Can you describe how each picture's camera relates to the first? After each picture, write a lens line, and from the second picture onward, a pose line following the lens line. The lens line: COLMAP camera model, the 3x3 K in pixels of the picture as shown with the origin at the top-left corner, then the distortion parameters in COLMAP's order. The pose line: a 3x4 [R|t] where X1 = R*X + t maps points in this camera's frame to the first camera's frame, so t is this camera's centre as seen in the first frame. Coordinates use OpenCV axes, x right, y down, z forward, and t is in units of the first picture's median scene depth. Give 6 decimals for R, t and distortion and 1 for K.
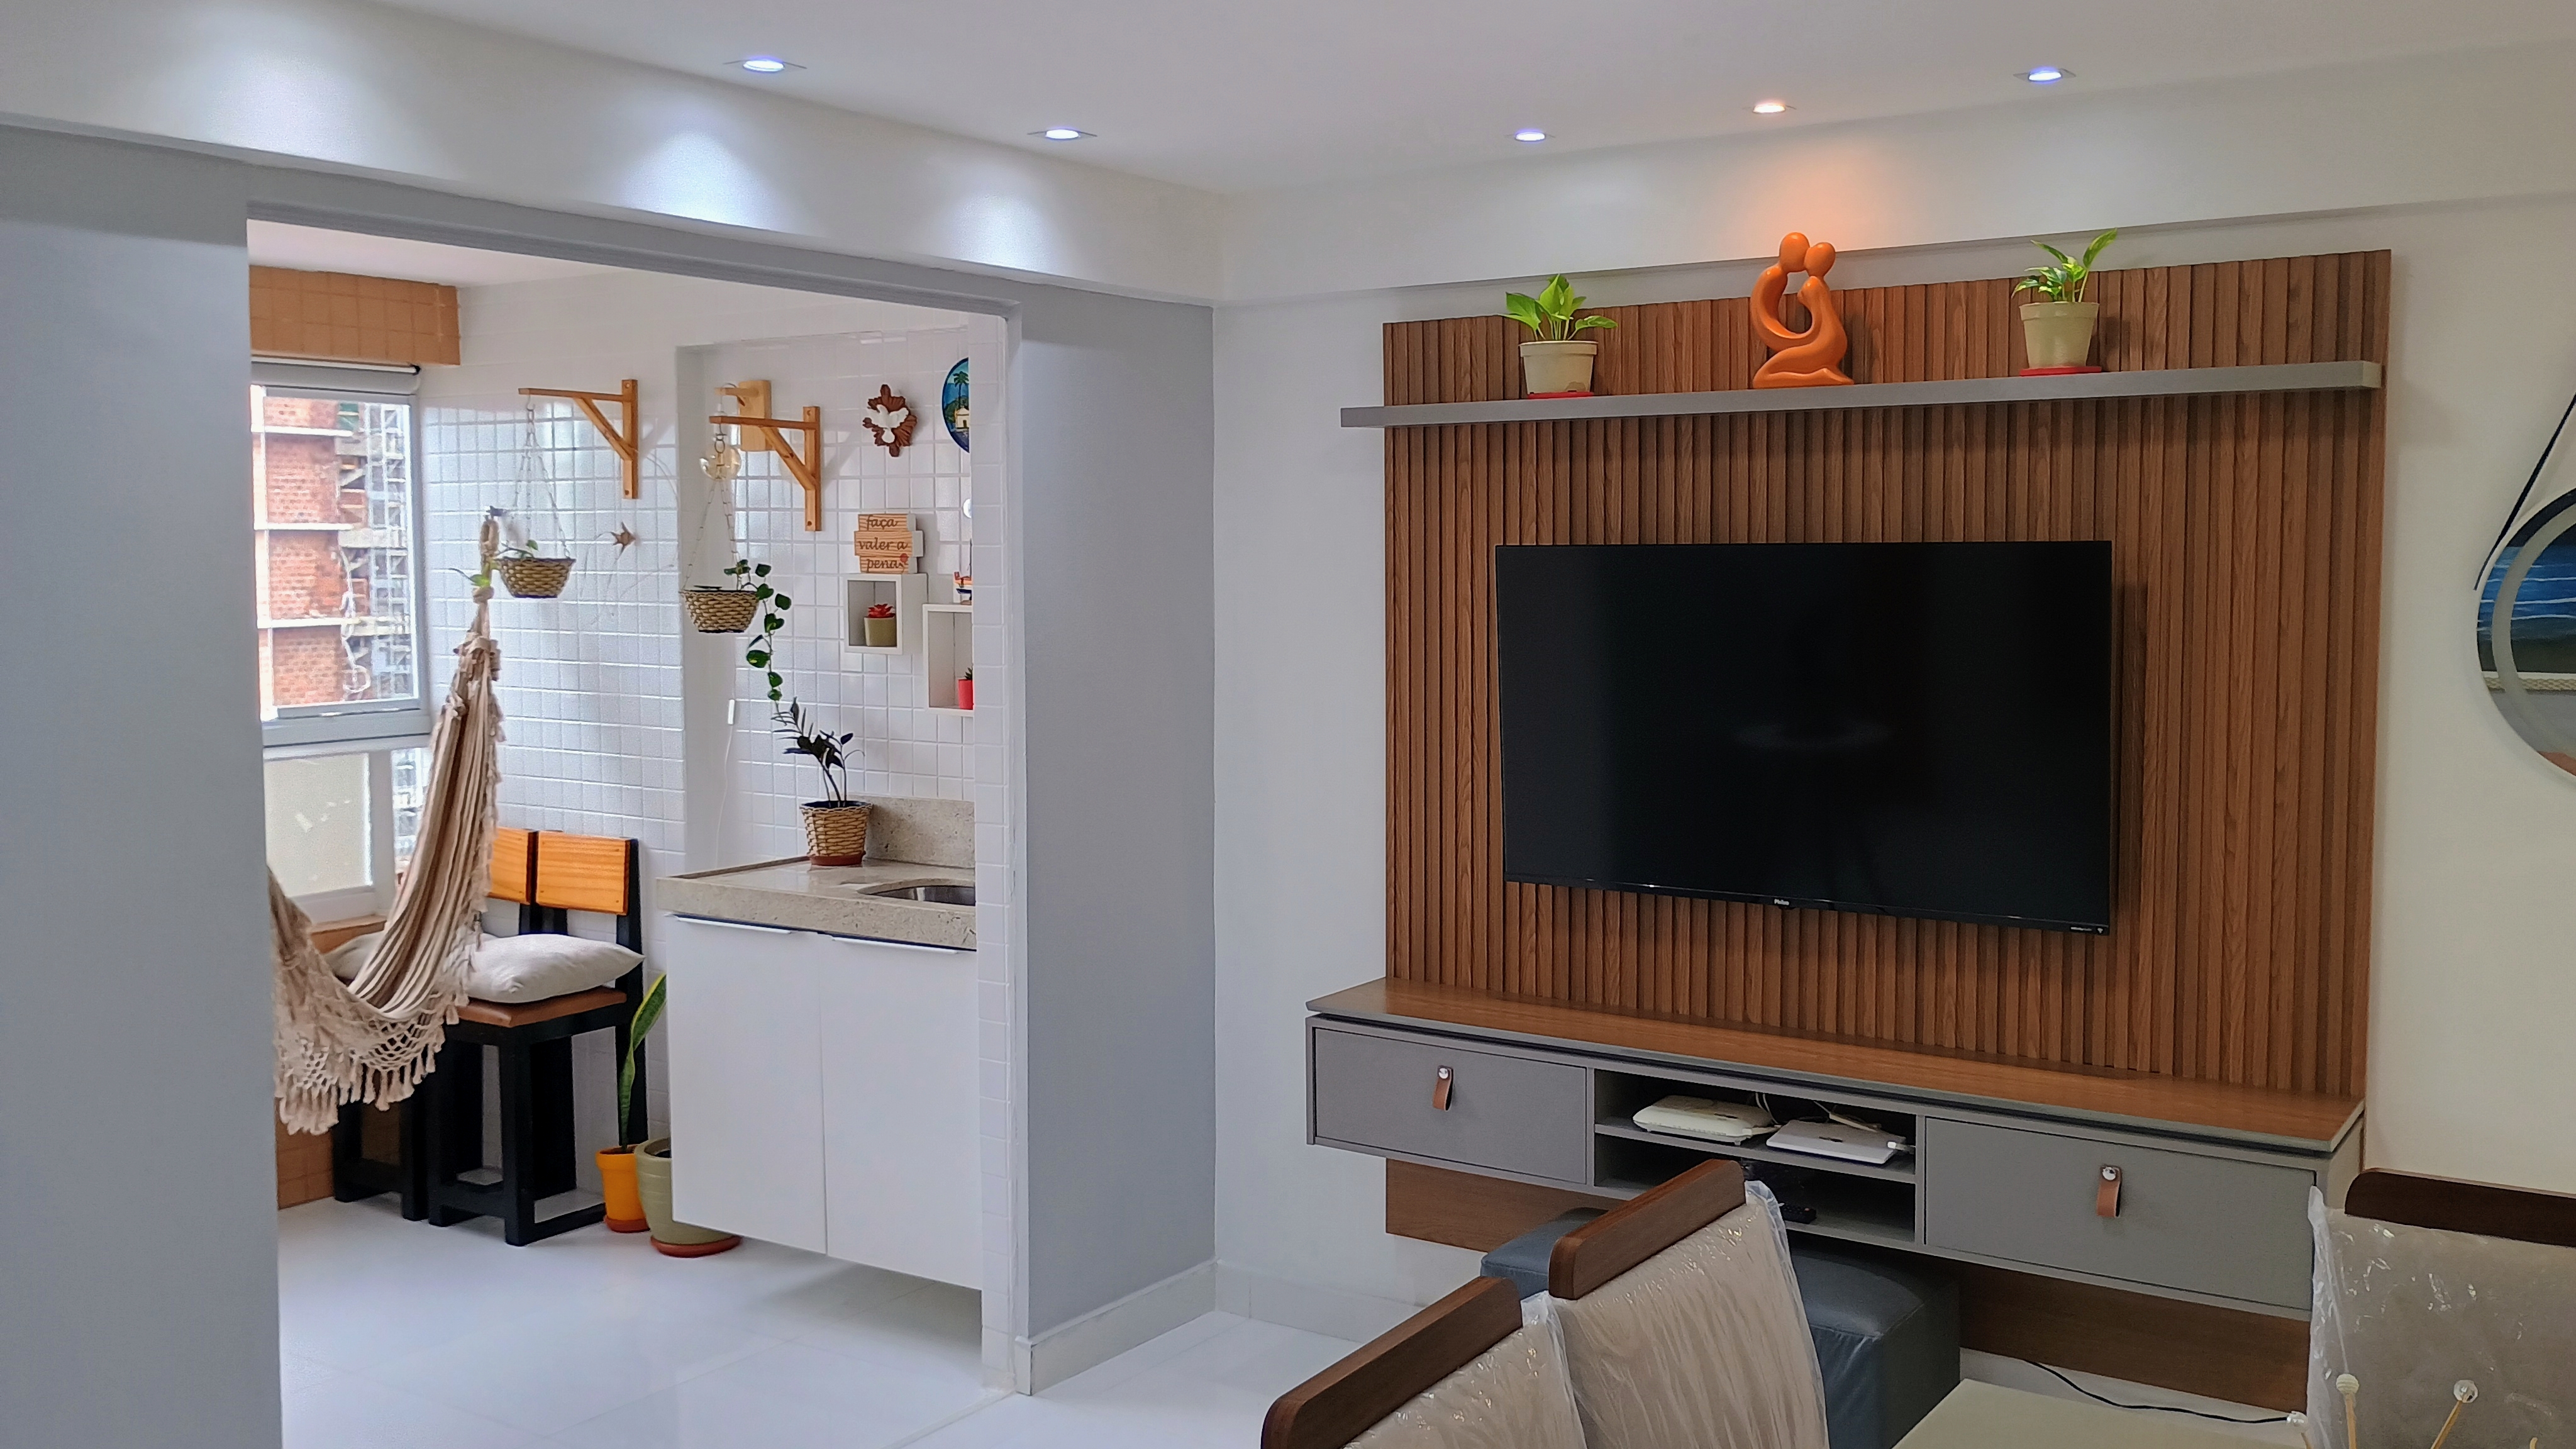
lens RADIAL K [[2253.7, 0, 1288.0], [0, 2253.7, 724.5], [0, 0, 1]] dist [0.004990, 0.002947]
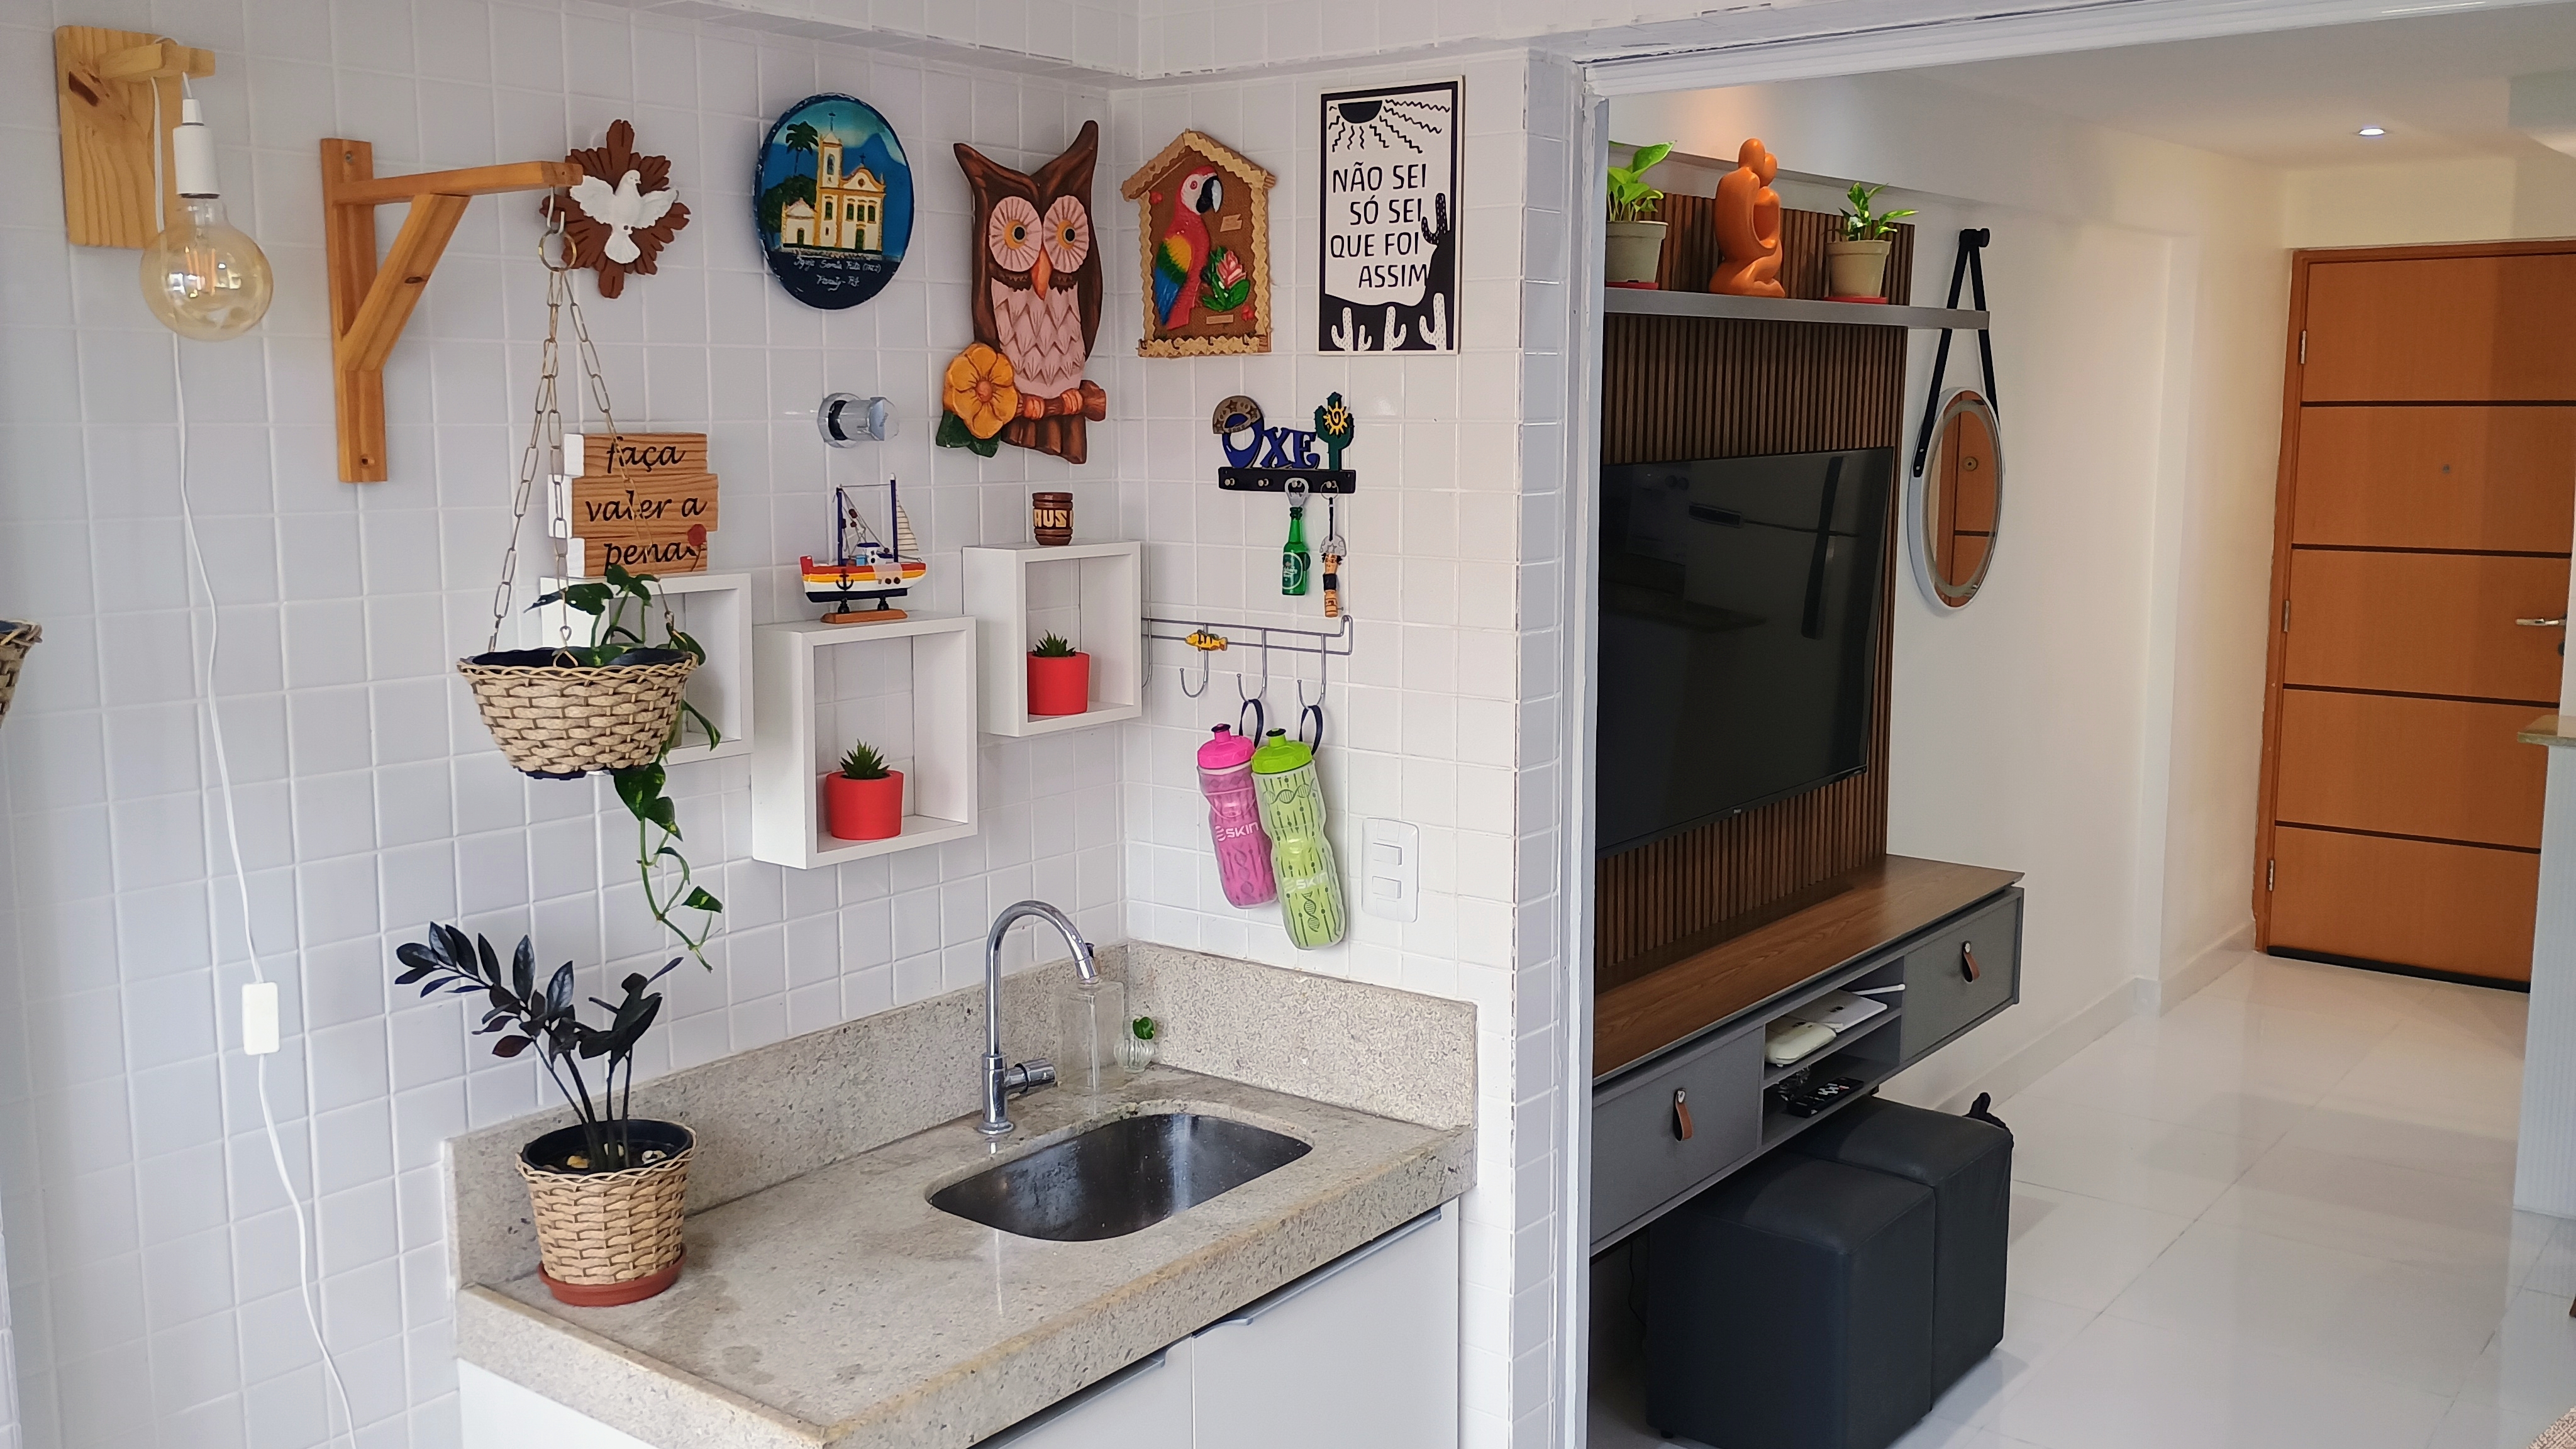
lens RADIAL K [[2253.7, 0, 1288.0], [0, 2253.7, 724.5], [0, 0, 1]] dist [0.004990, 0.002947]
pose [[0.060857, -0.145035, 0.987553, -0.609130], [0.081098, 0.986834, 0.139932, -0.090957], [-0.994846, 0.071573, 0.071817, 0.871749]]
